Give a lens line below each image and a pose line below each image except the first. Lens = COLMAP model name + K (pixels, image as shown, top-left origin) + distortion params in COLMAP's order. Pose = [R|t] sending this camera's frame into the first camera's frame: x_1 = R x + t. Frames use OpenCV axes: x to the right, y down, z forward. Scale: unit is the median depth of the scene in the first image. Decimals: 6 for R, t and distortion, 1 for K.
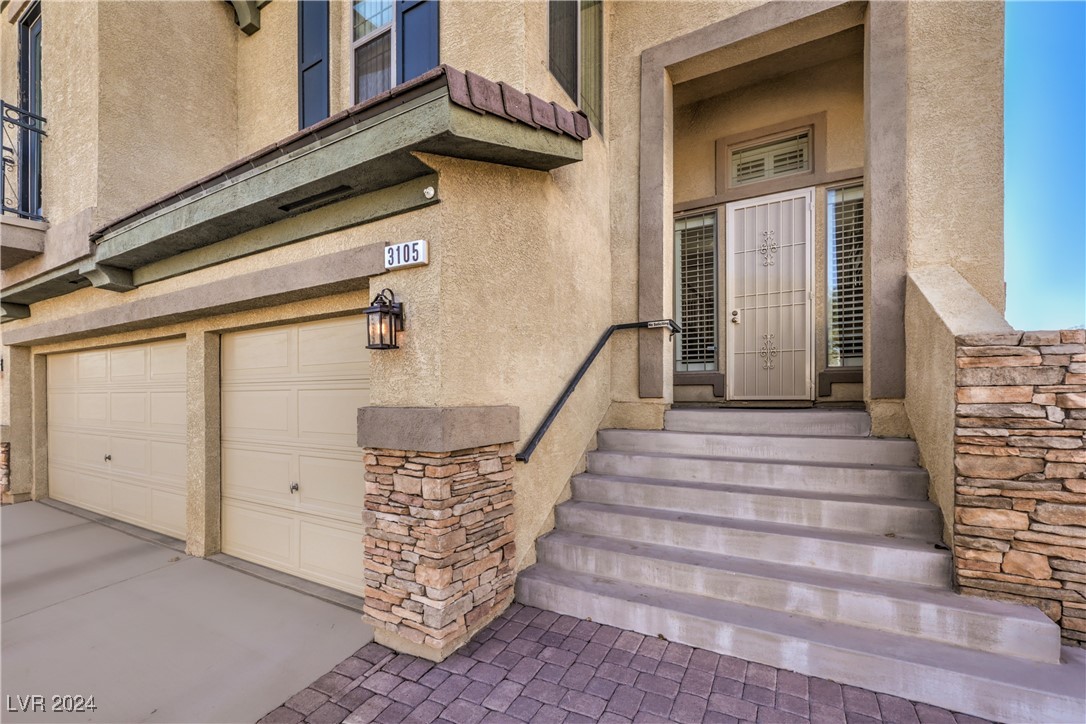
lens RADIAL K [[445.4, 0, 539.0], [0, 445.4, 370.8], [0, 0, 1]] dist [0.005924, -0.001060]
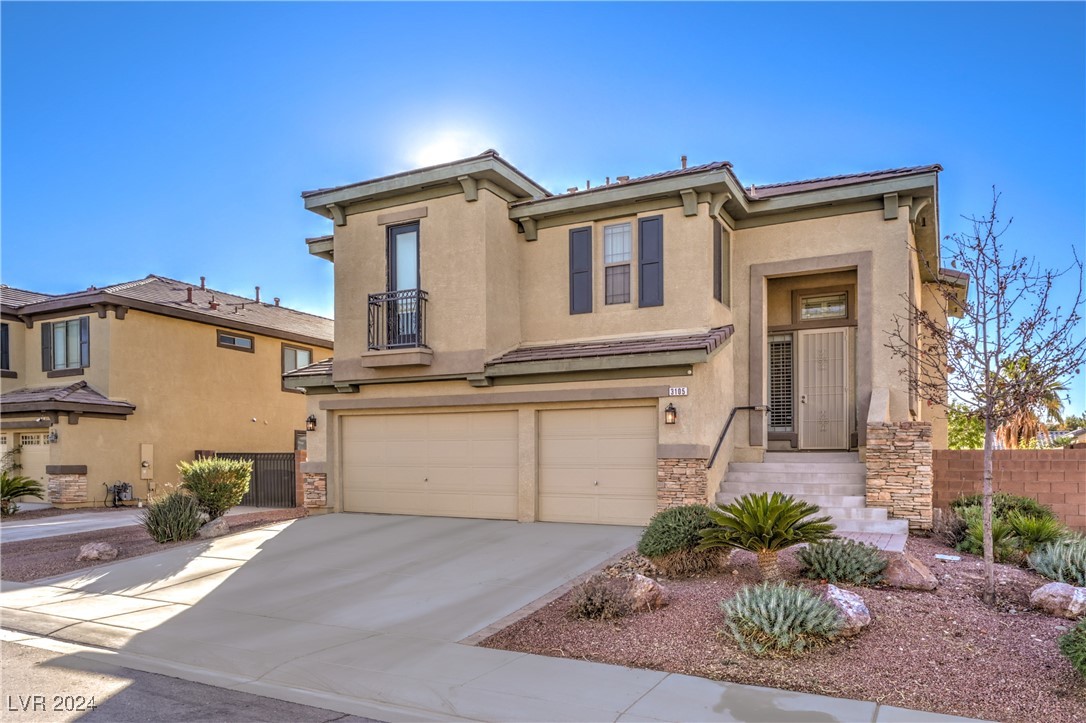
lens RADIAL K [[737.8, 0, 497.9], [0, 737.8, 396.3], [0, 0, 1]] dist [-0.002329, 0.001156]
pose [[0.999487, 0.011034, -0.030076, -0.768054], [-0.012102, 0.999294, -0.035567, -0.025762], [0.029663, 0.035913, 0.998915, -2.216828]]
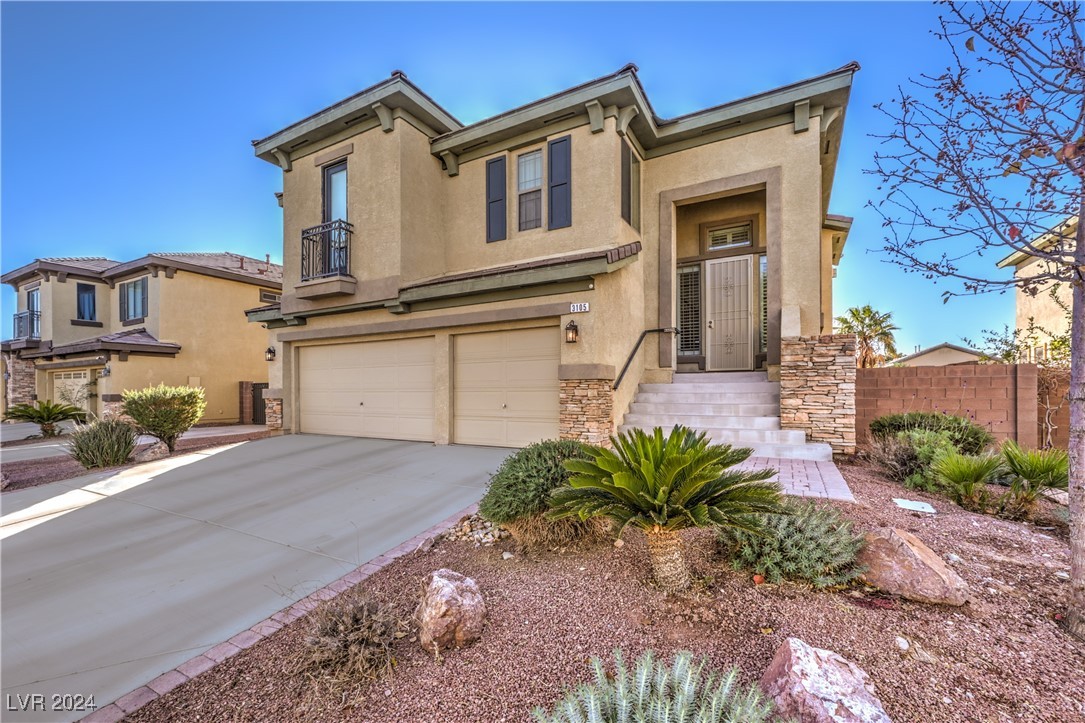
lens RADIAL K [[445.0, 0, 527.8], [0, 445.0, 360.0], [0, 0, 1]] dist [0.005924, -0.001060]
pose [[0.999874, -0.000304, -0.015855, -0.330275], [0.000146, 0.999950, -0.009950, 0.048996], [0.015858, 0.009946, 0.999825, -0.991069]]
